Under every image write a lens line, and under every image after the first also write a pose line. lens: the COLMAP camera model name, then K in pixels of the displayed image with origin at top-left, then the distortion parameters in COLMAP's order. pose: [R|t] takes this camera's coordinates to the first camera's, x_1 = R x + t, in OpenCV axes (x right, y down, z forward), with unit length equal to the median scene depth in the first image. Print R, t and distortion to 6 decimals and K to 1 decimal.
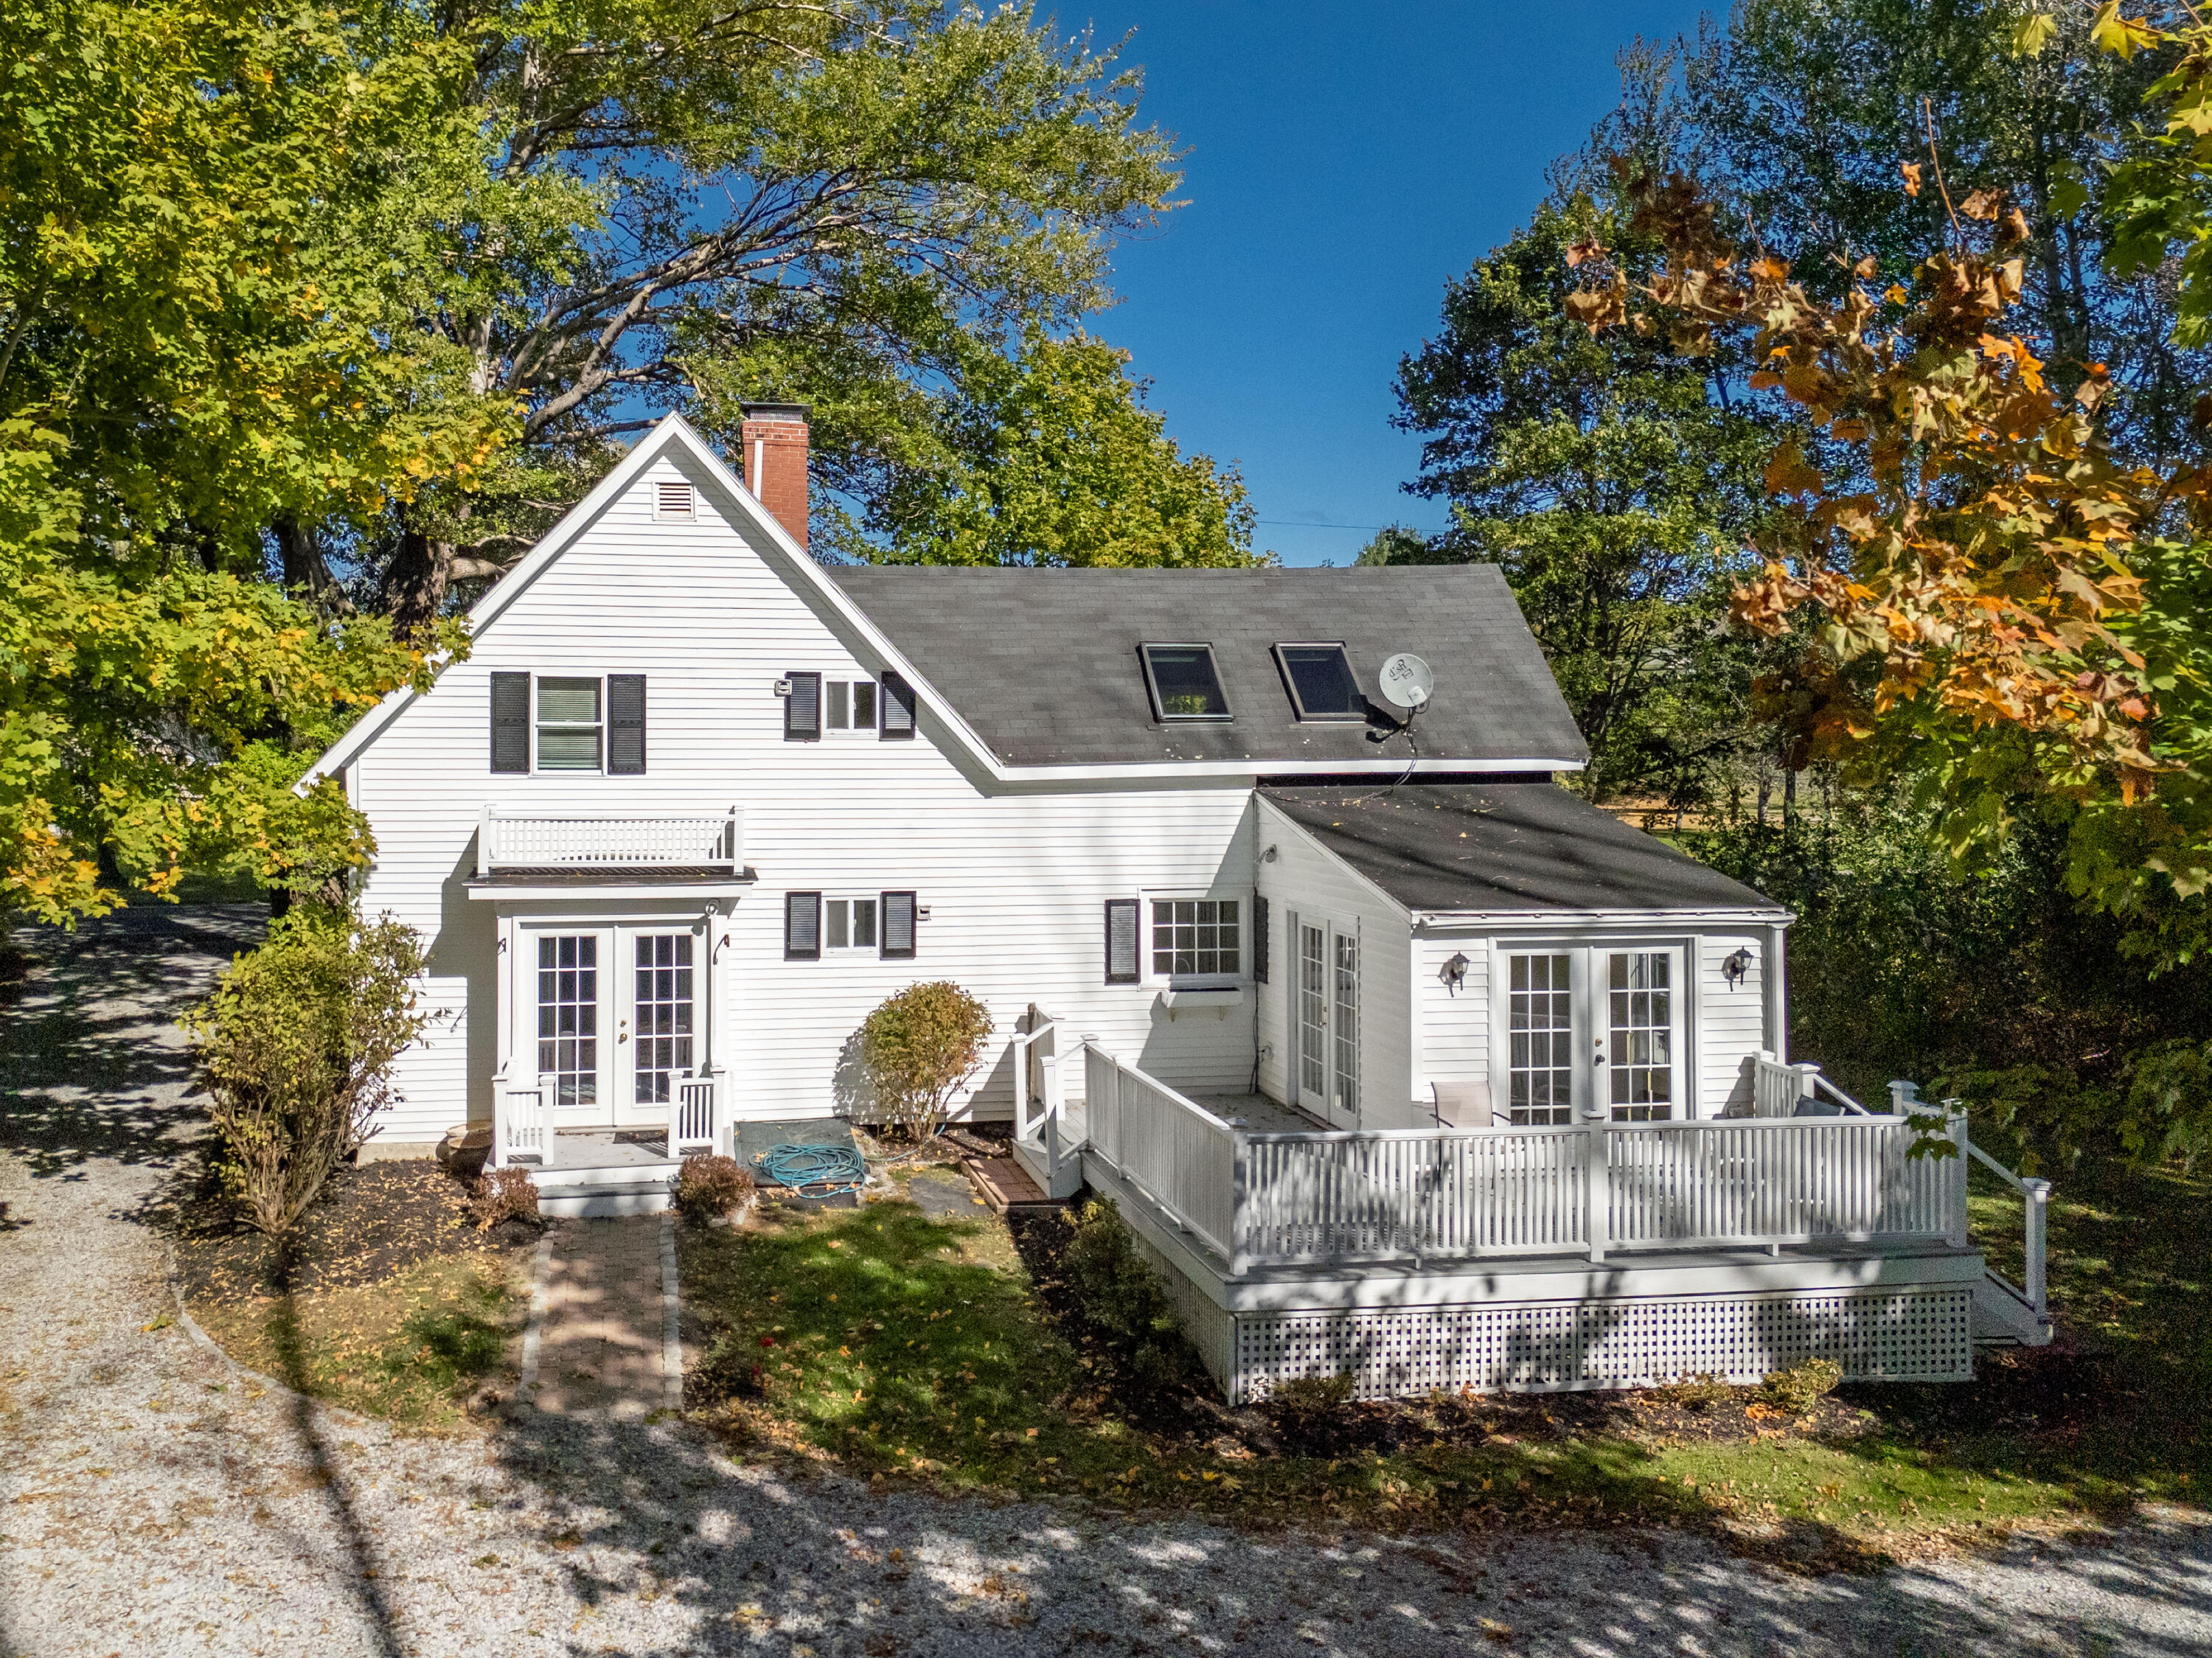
lens RADIAL K [[1832.2, 0, 971.0], [0, 1832.2, 758.8], [0, 0, 1]] dist [0.088245, -0.000515]
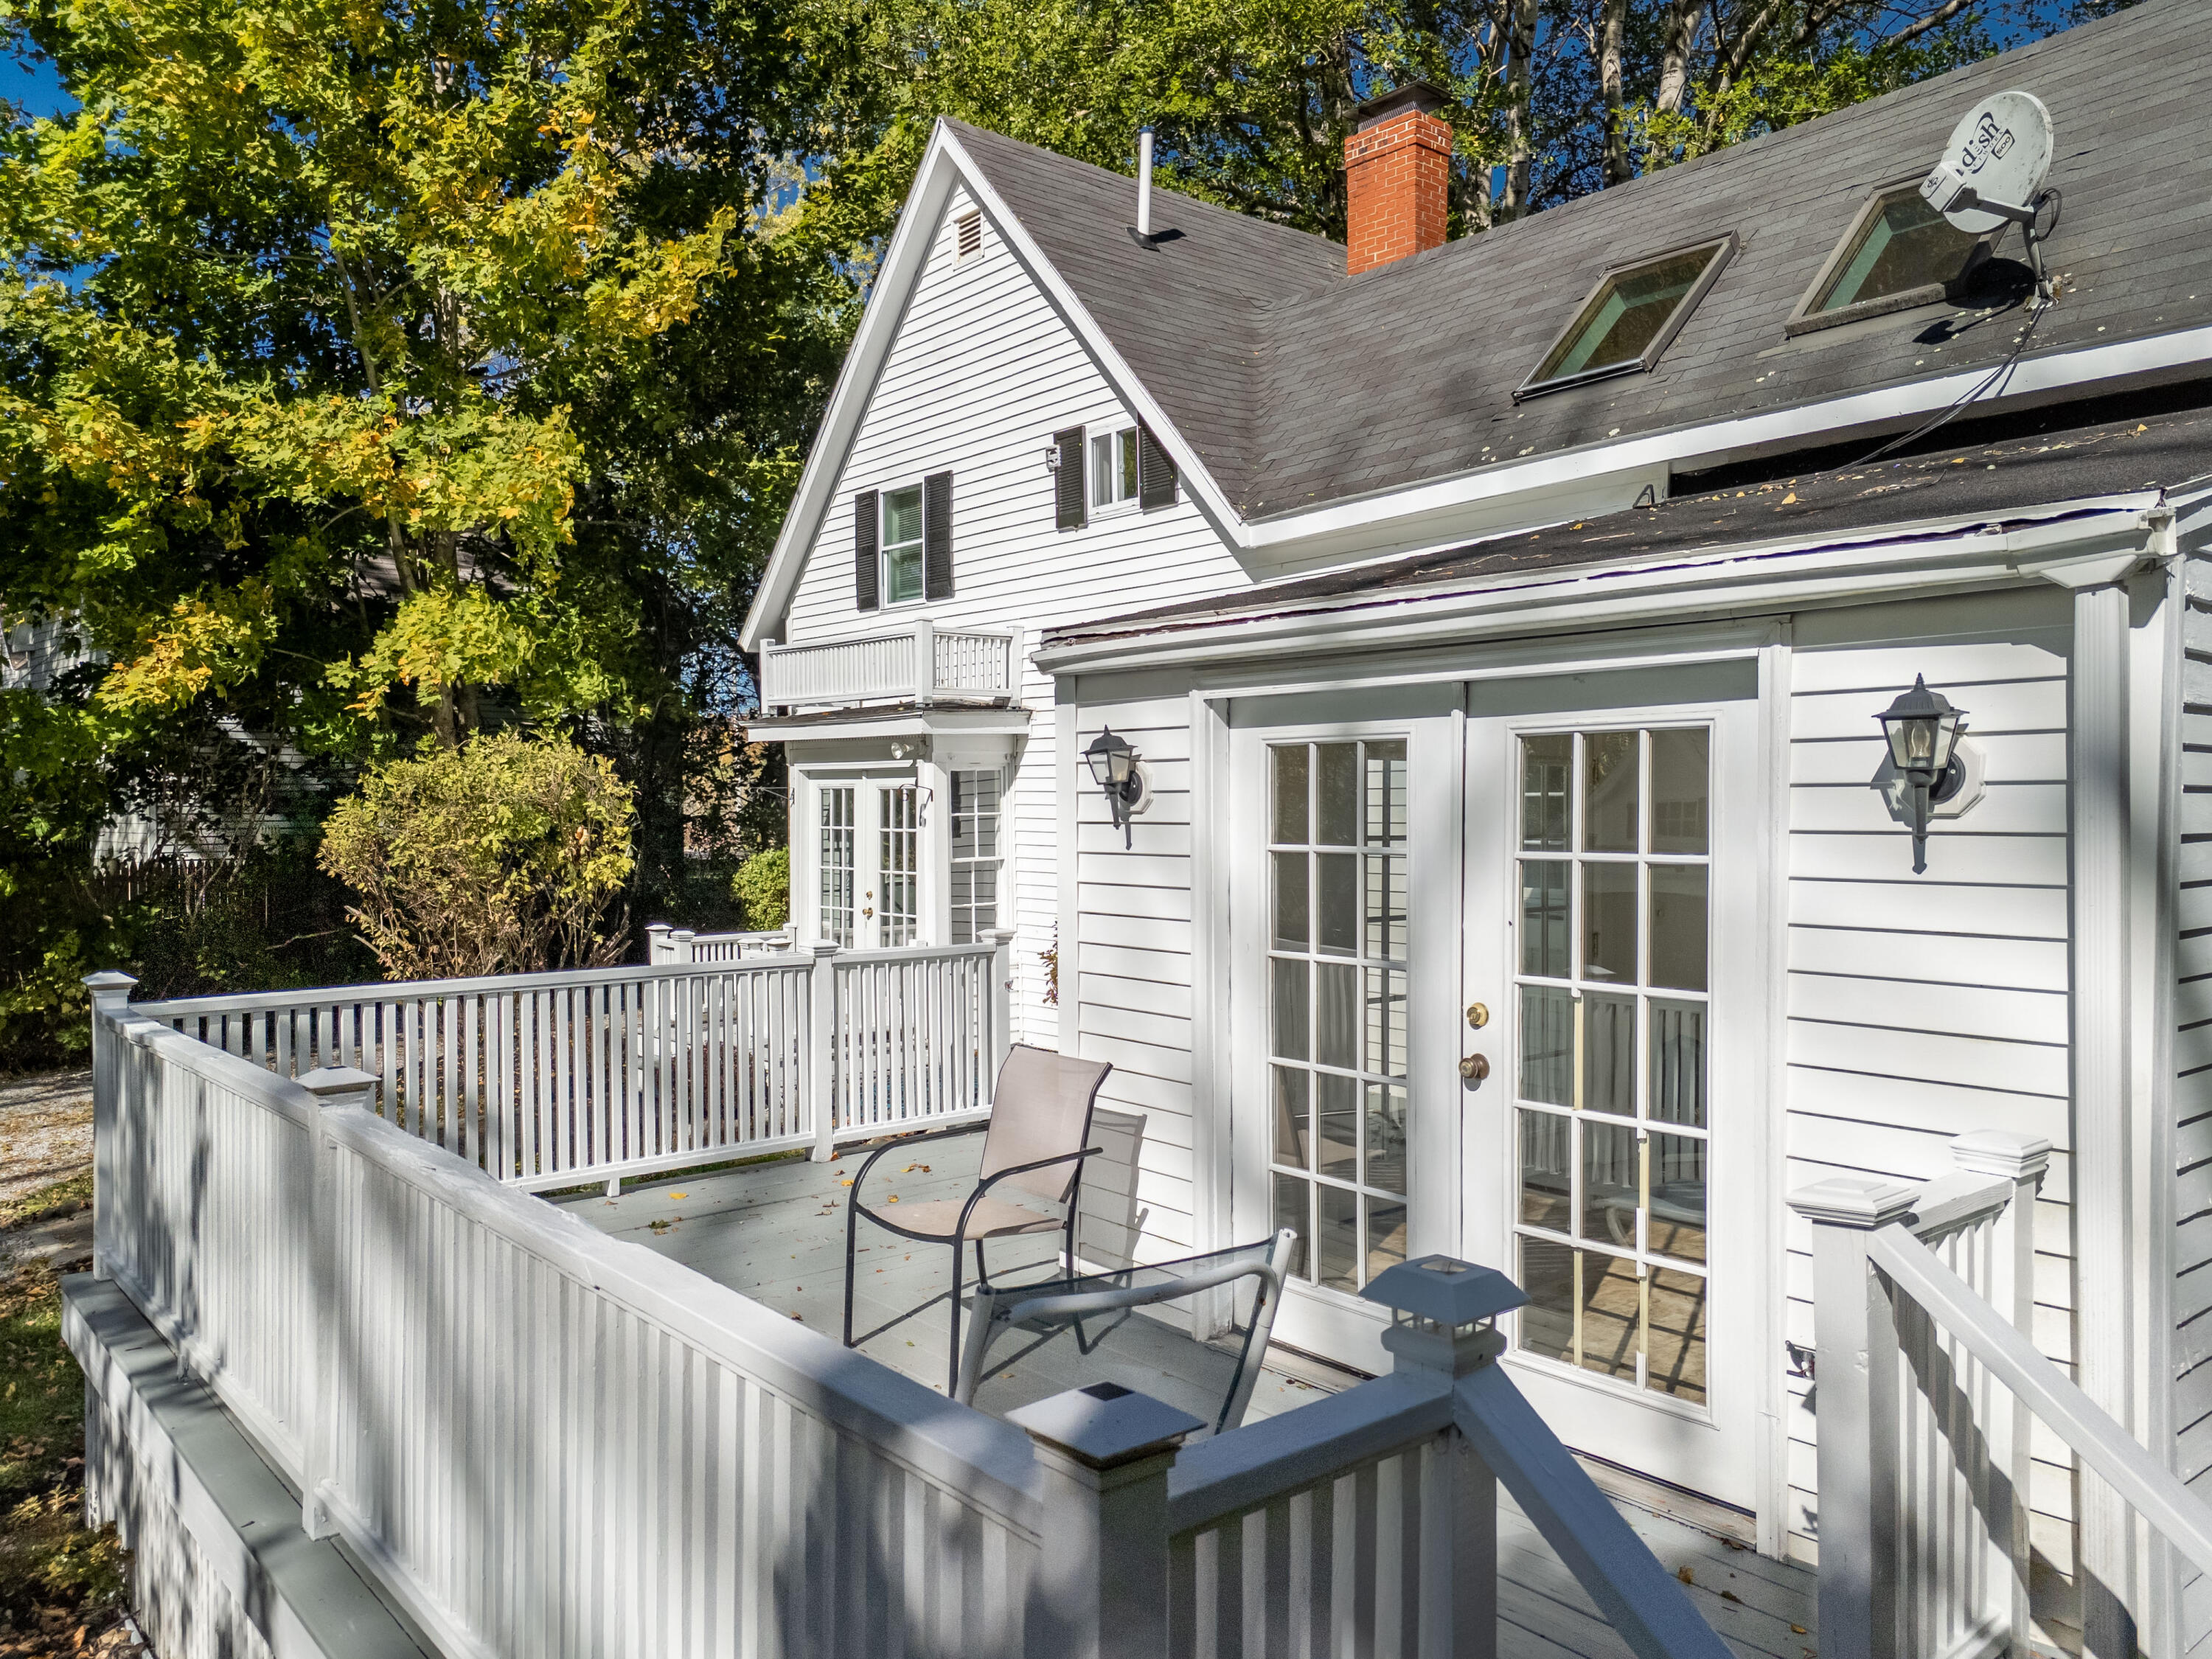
lens RADIAL K [[1618.9, 0, 1106.0], [0, 1618.9, 829.5], [0, 0, 1]] dist [0.075026, -0.064444]
pose [[0.509416, 0.012691, -0.860427, 0.473065], [-0.010870, 0.999906, 0.008313, 0.104567], [0.860452, 0.005118, 0.509506, 0.703682]]
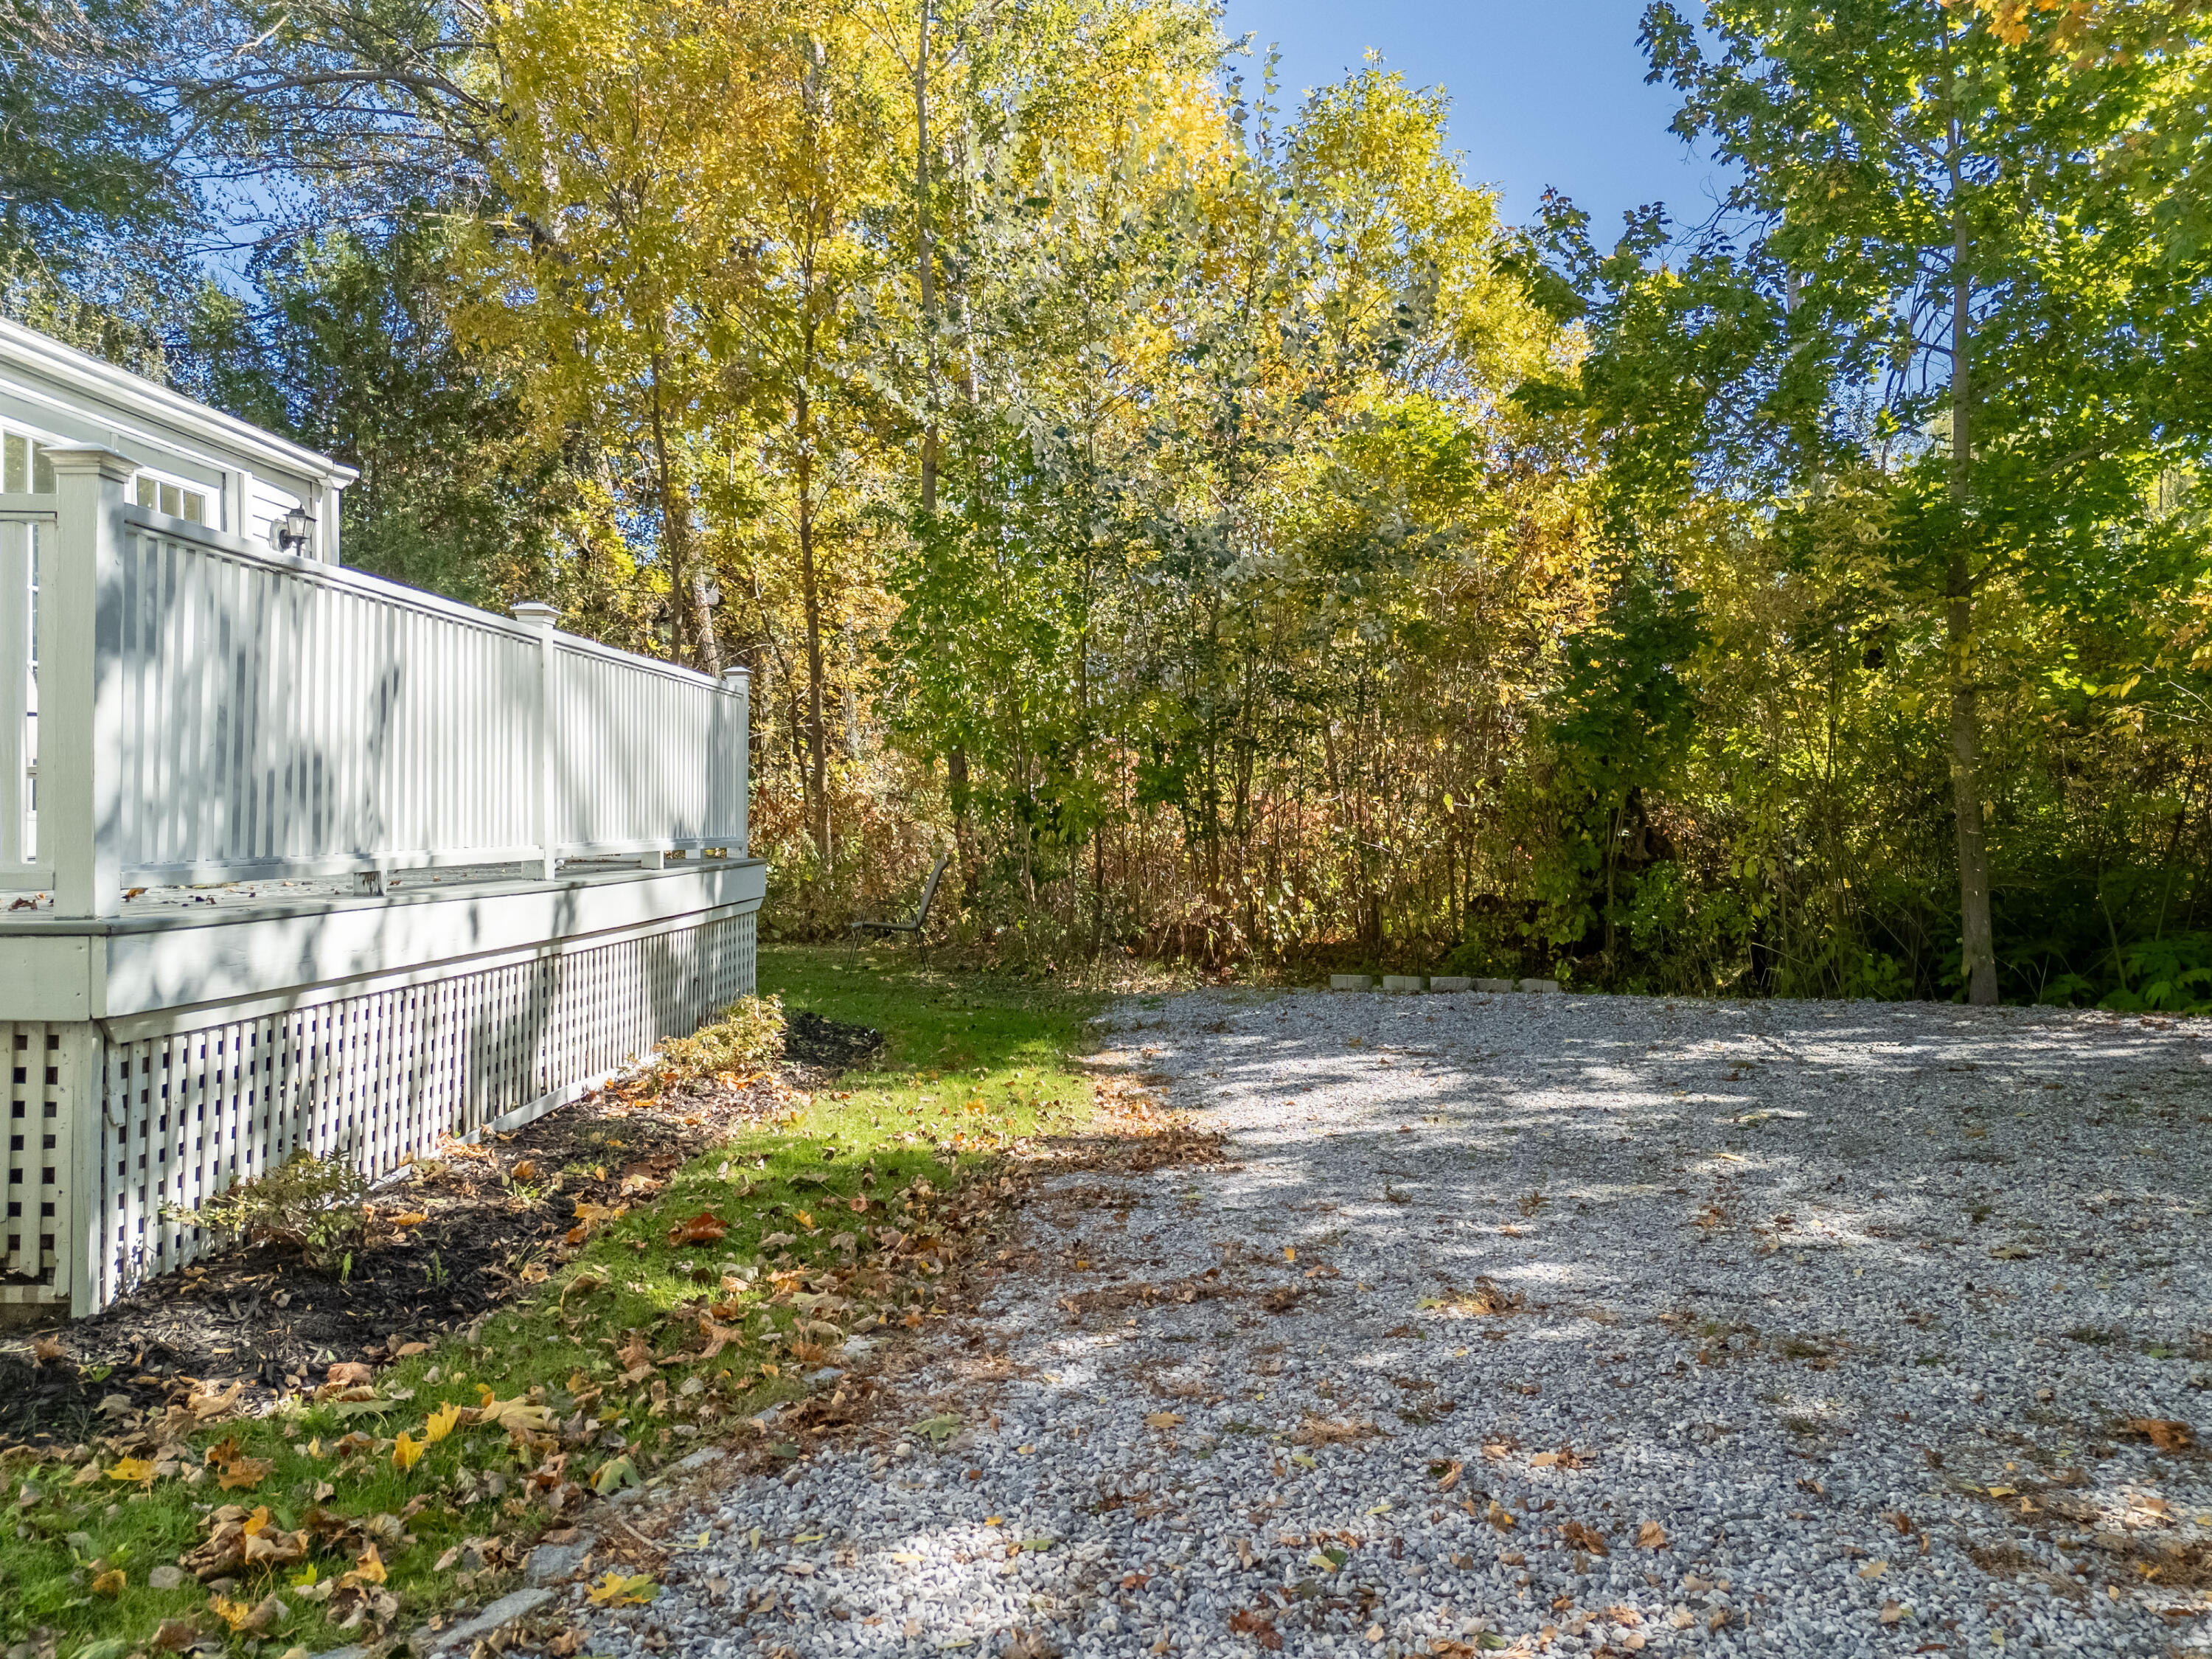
lens RADIAL K [[1628.3, 0, 1119.4], [0, 1628.3, 817.9], [0, 0, 1]] dist [0.069837, -0.059282]
pose [[0.198113, 0.002100, 0.980177, -0.073536], [0.001661, 0.999996, -0.002479, 0.183888], [-0.980178, 0.002119, 0.198108, 0.535733]]
